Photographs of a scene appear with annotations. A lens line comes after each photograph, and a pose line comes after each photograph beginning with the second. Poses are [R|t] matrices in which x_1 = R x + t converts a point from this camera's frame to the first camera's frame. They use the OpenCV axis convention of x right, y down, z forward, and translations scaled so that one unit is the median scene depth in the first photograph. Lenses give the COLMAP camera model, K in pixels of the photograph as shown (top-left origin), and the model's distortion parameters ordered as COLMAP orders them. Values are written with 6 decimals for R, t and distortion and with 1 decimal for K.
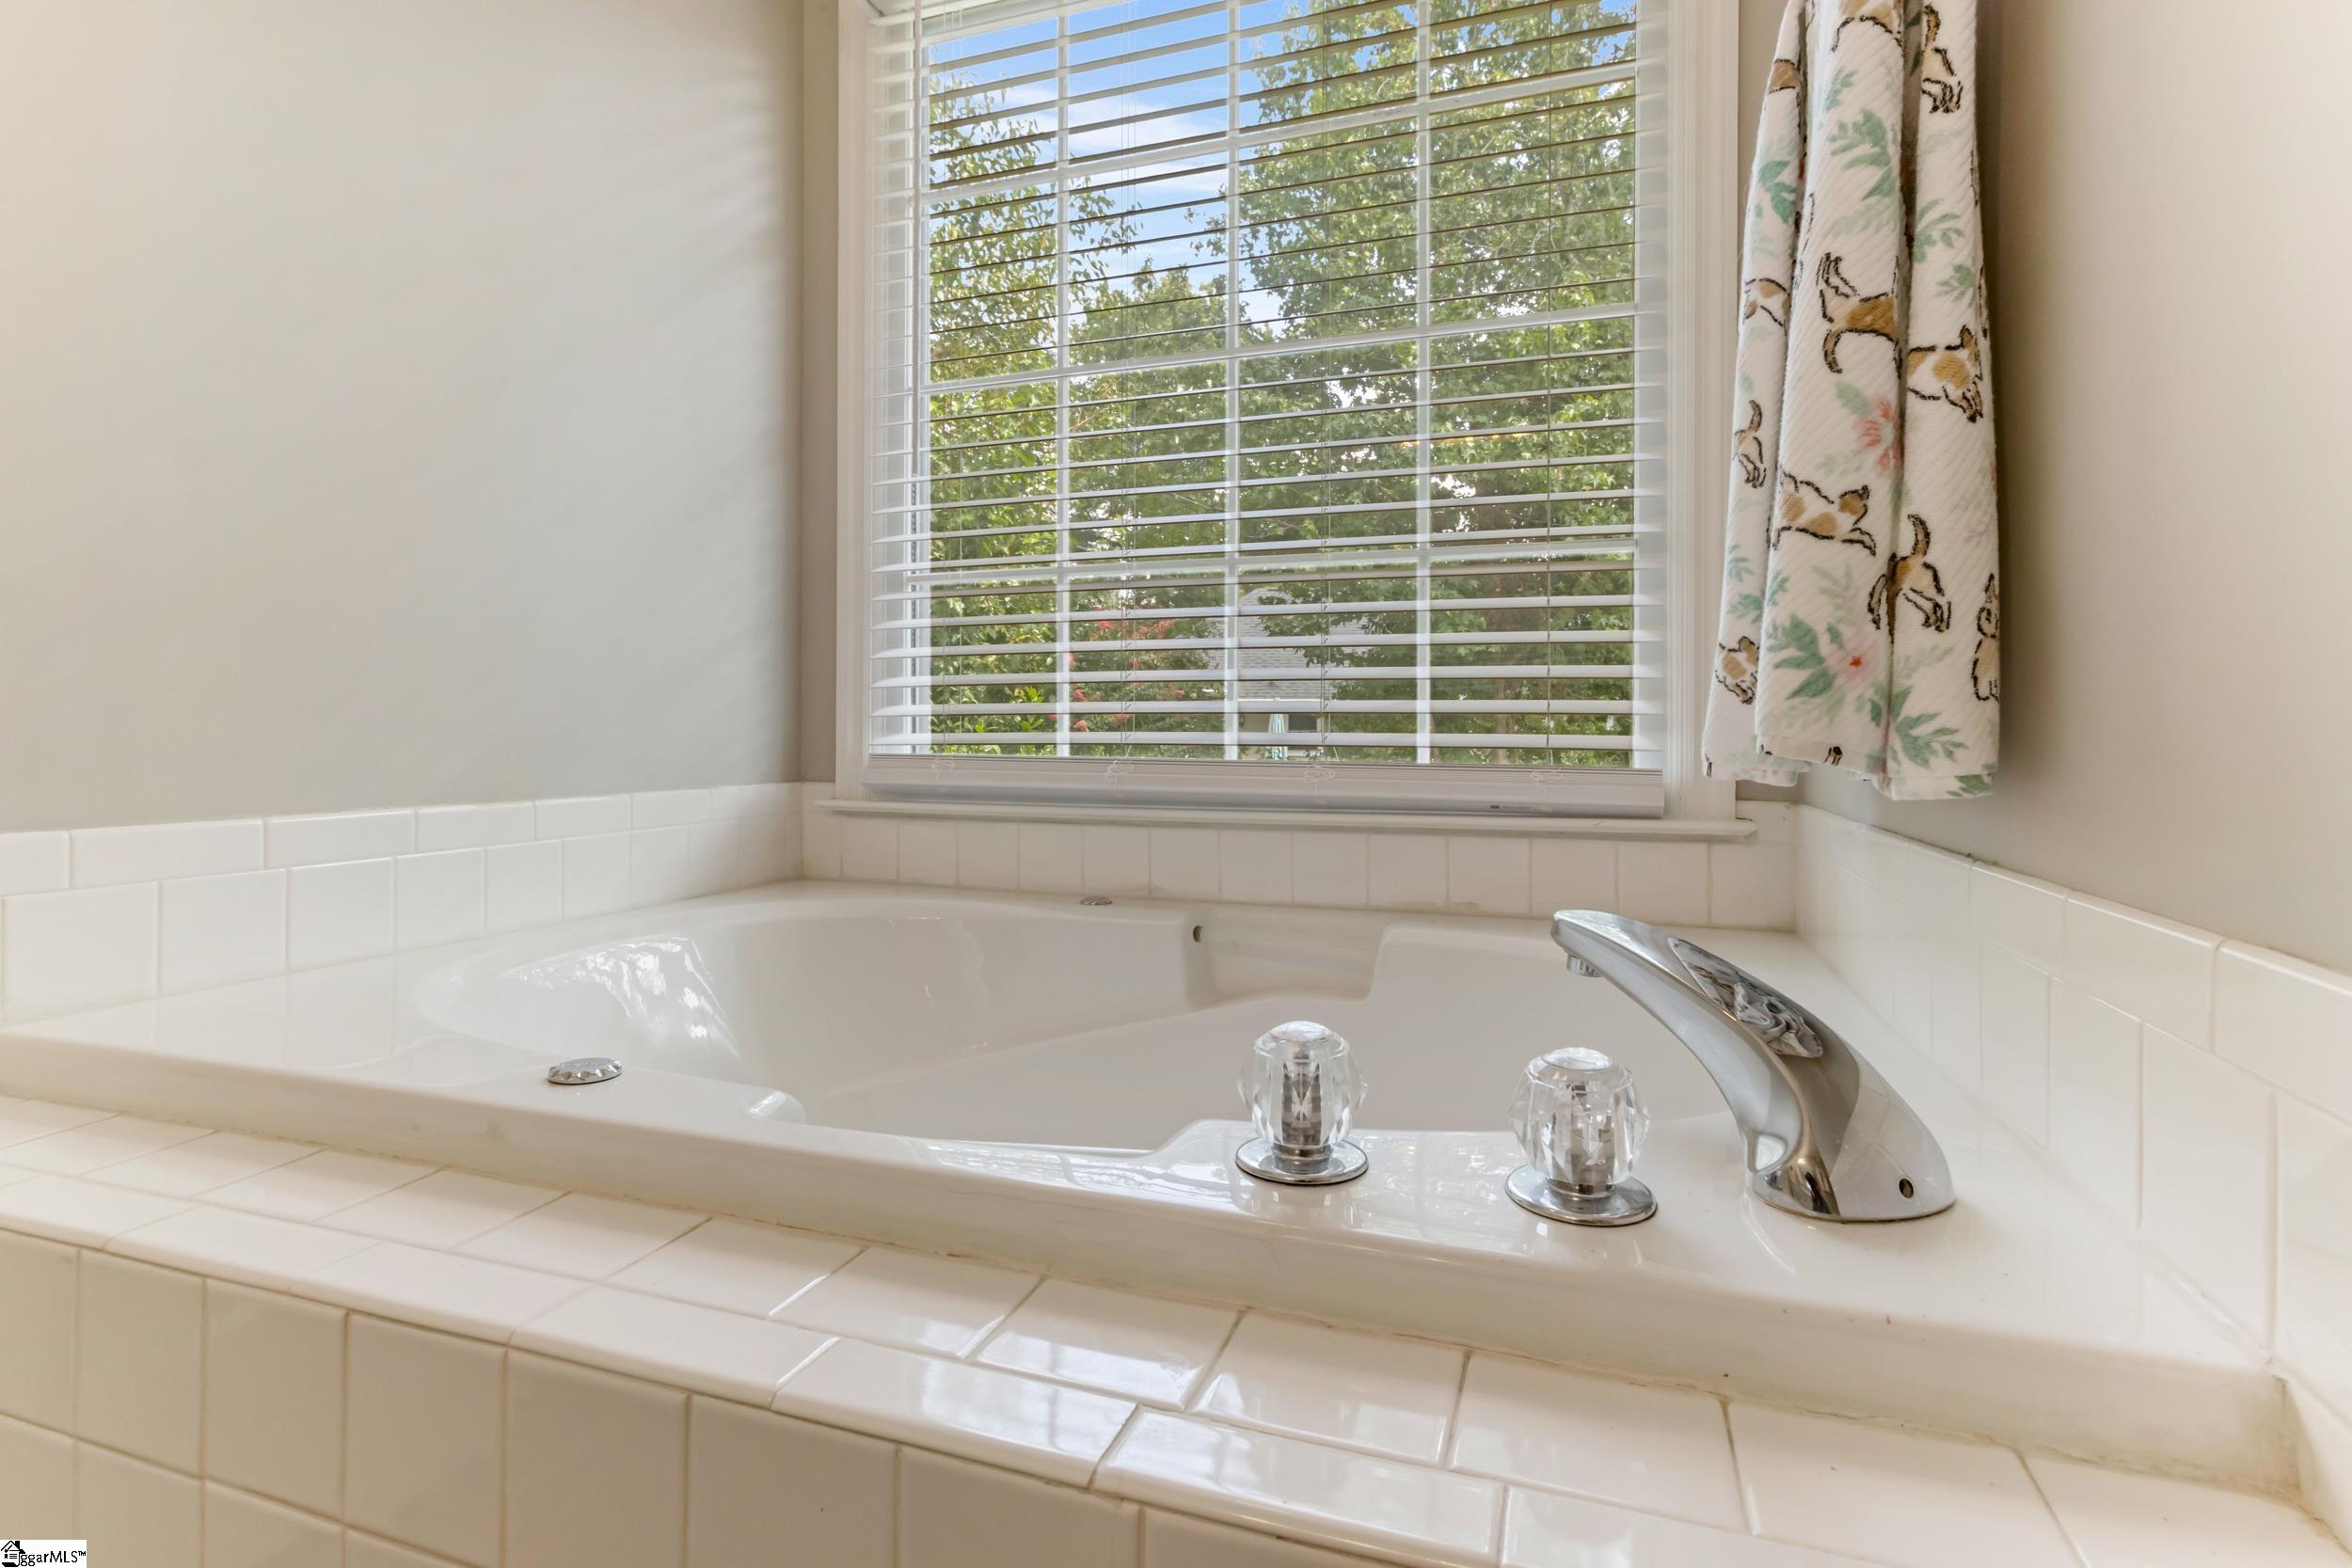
lens RADIAL K [[1128.7, 0, 1175.0], [0, 1128.7, 756.4], [0, 0, 1]] dist [0.002978, 0.000756]
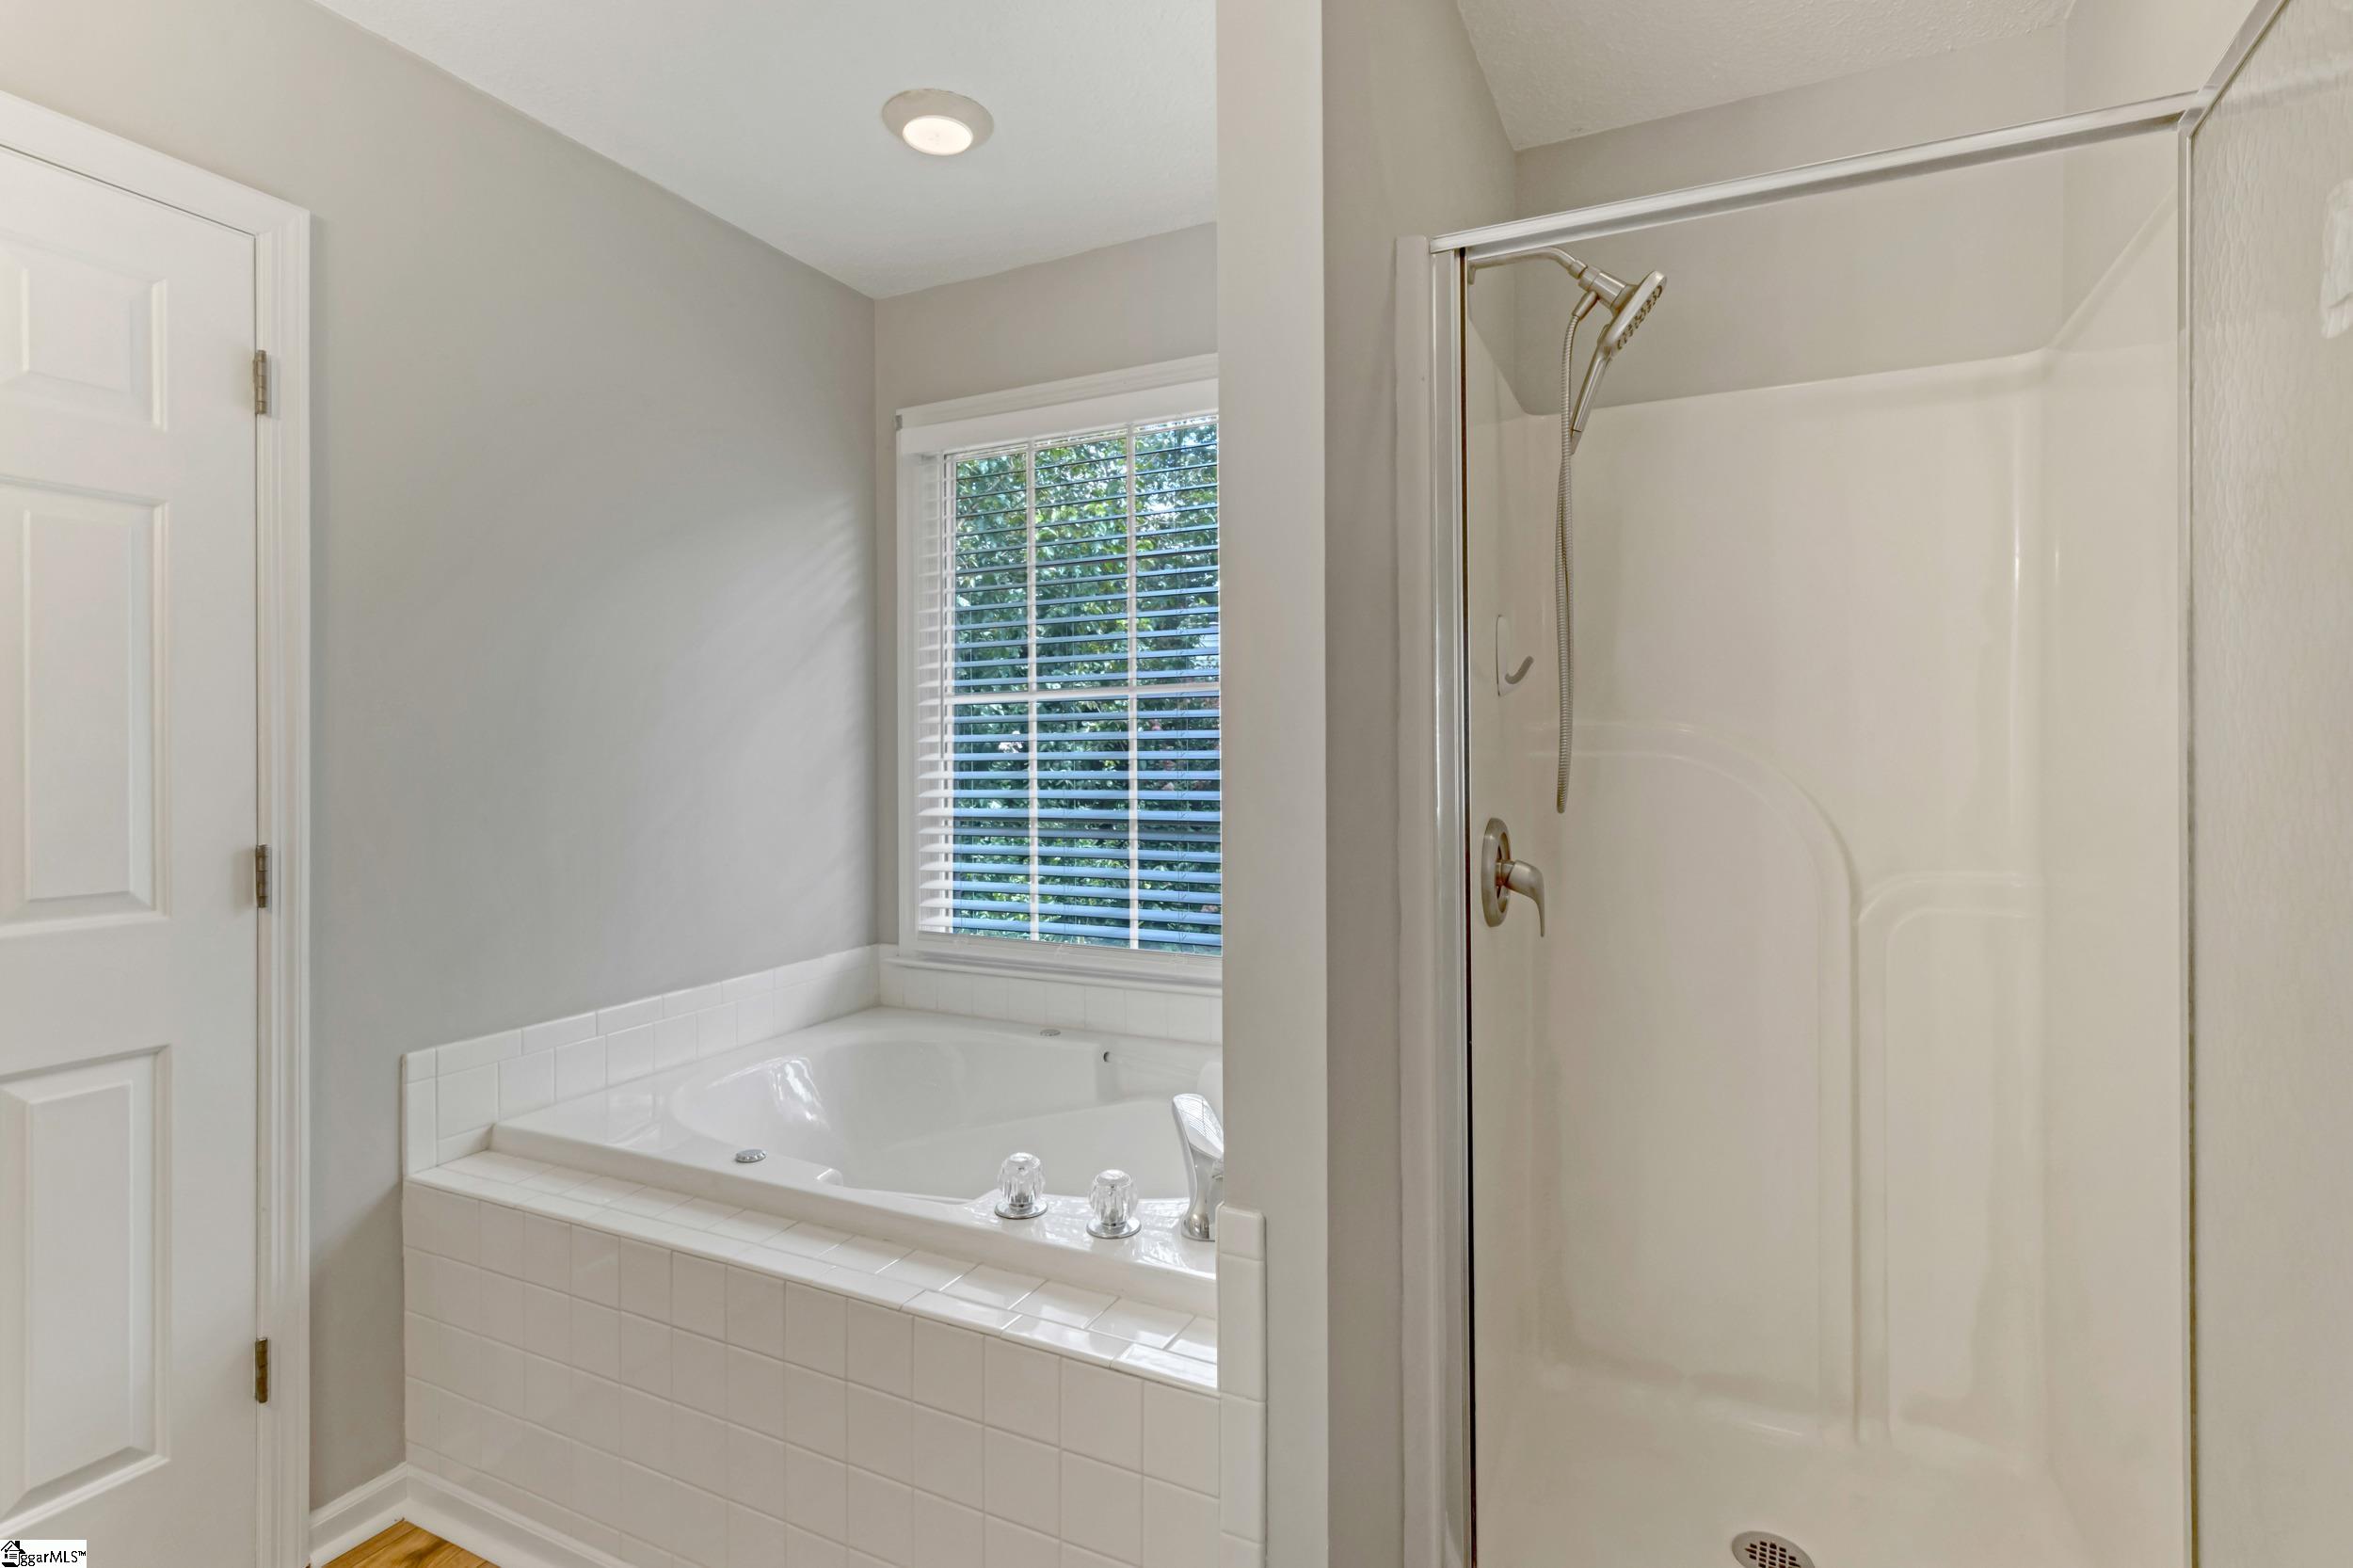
lens RADIAL K [[1129.3, 0, 1175.5], [0, 1129.3, 756.4], [0, 0, 1]] dist [0.002978, 0.000756]
pose [[0.993316, -0.007711, -0.115170, 0.321650], [0.006201, 0.999890, -0.013464, -0.263022], [0.115261, 0.012660, 0.993255, -0.631430]]
